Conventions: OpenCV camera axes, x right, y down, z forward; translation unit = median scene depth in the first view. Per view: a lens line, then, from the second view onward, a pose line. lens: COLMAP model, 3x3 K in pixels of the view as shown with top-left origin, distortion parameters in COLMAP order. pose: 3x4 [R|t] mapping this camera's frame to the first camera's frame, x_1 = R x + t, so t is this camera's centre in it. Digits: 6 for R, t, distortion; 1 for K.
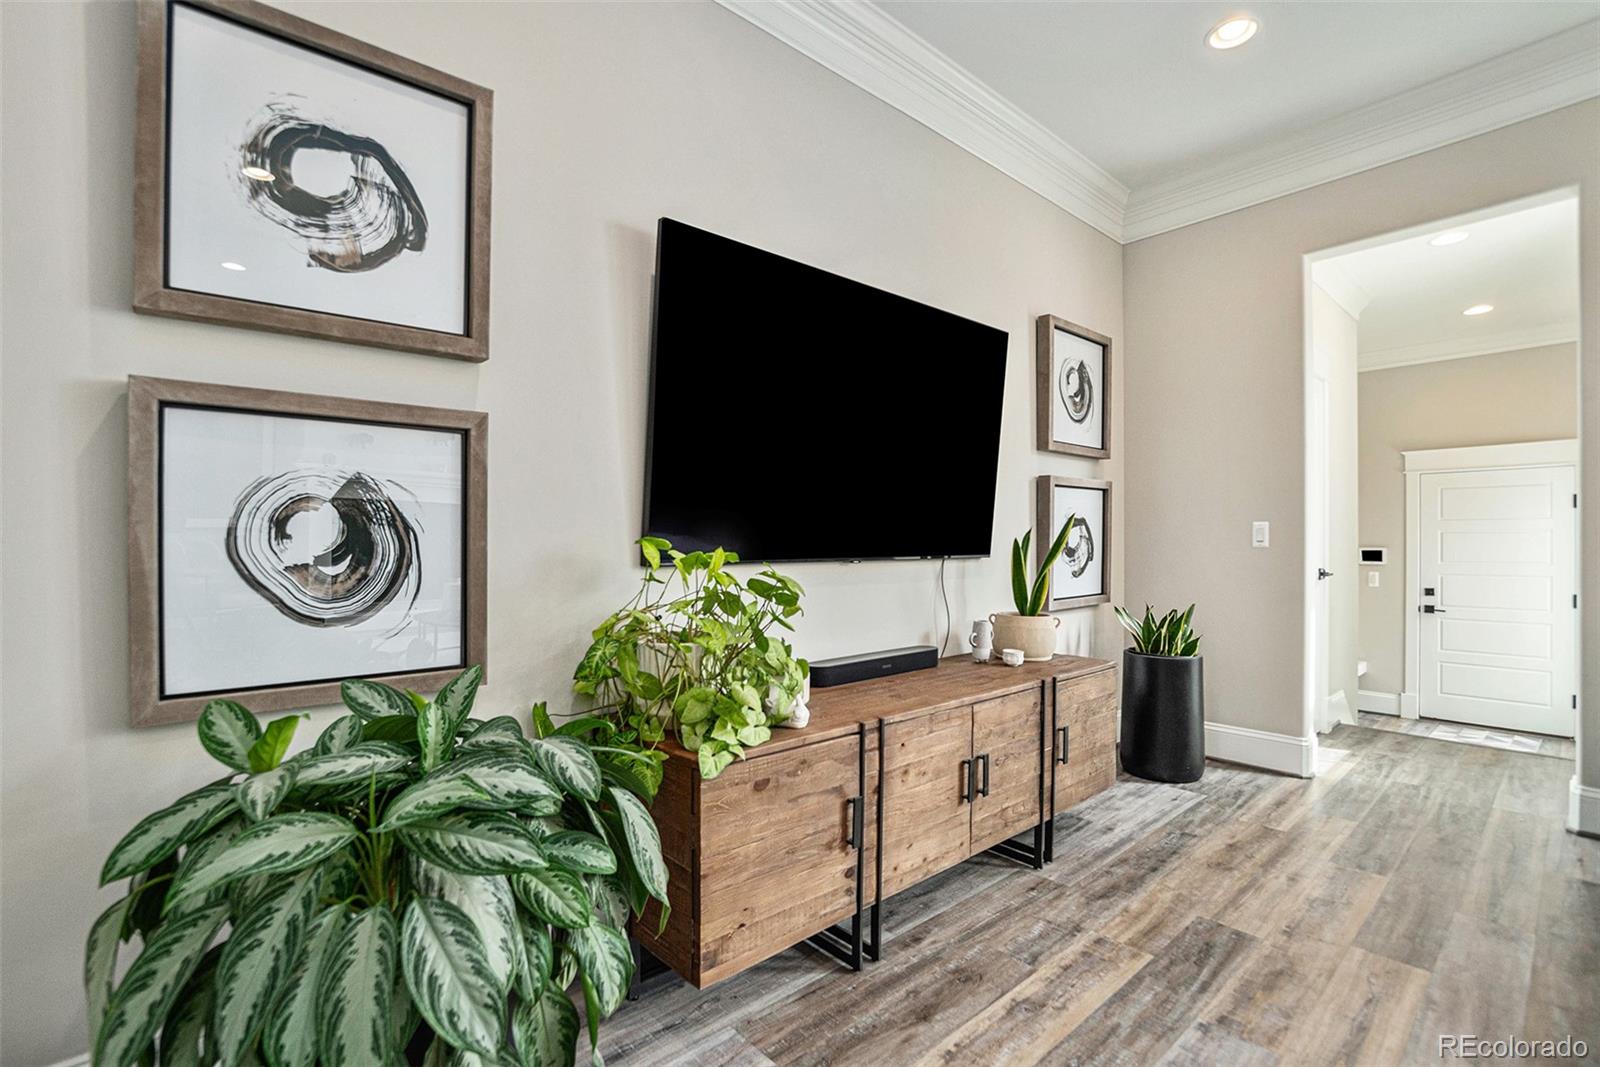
lens RADIAL K [[717.6, 0, 801.6], [0, 717.6, 540.5], [0, 0, 1]] dist [-0.035951, 0.000391]
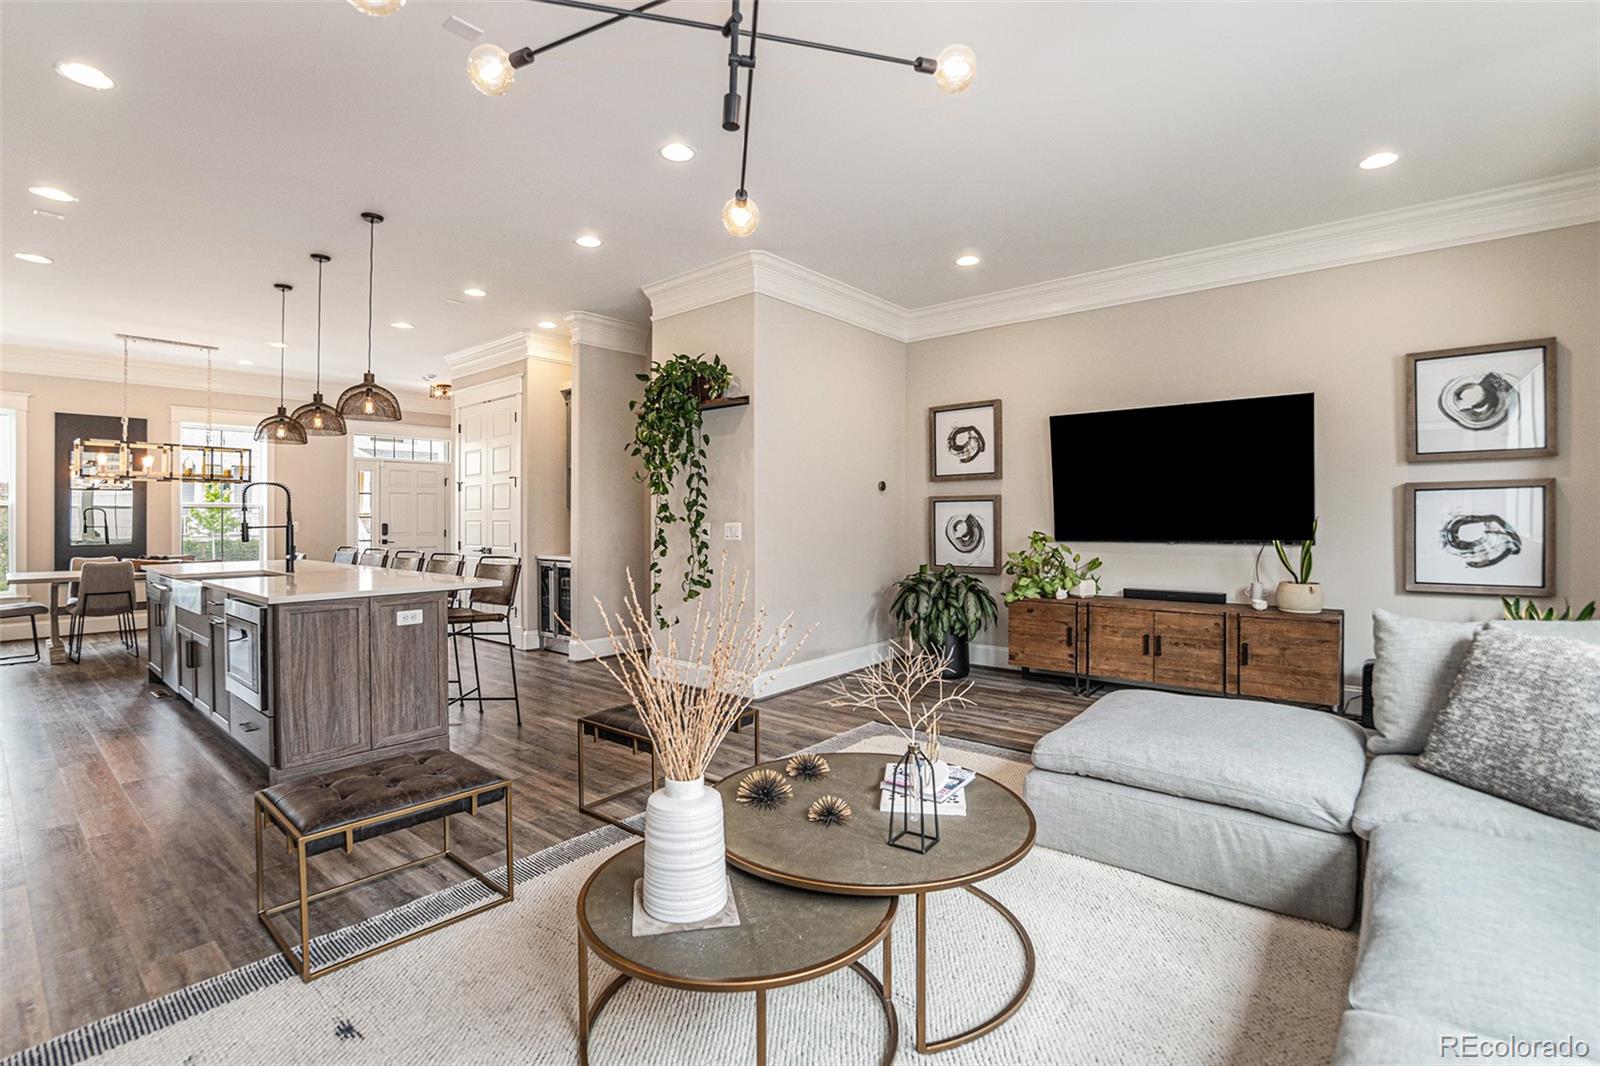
lens RADIAL K [[717.6, 0, 801.6], [0, 717.6, 540.0], [0, 0, 1]] dist [-0.035951, 0.000391]
pose [[0.160168, 0.019862, -0.986890, 2.819657], [-0.003130, 0.999803, 0.019613, -0.025032], [0.987085, -0.000053, 0.160199, -0.488642]]
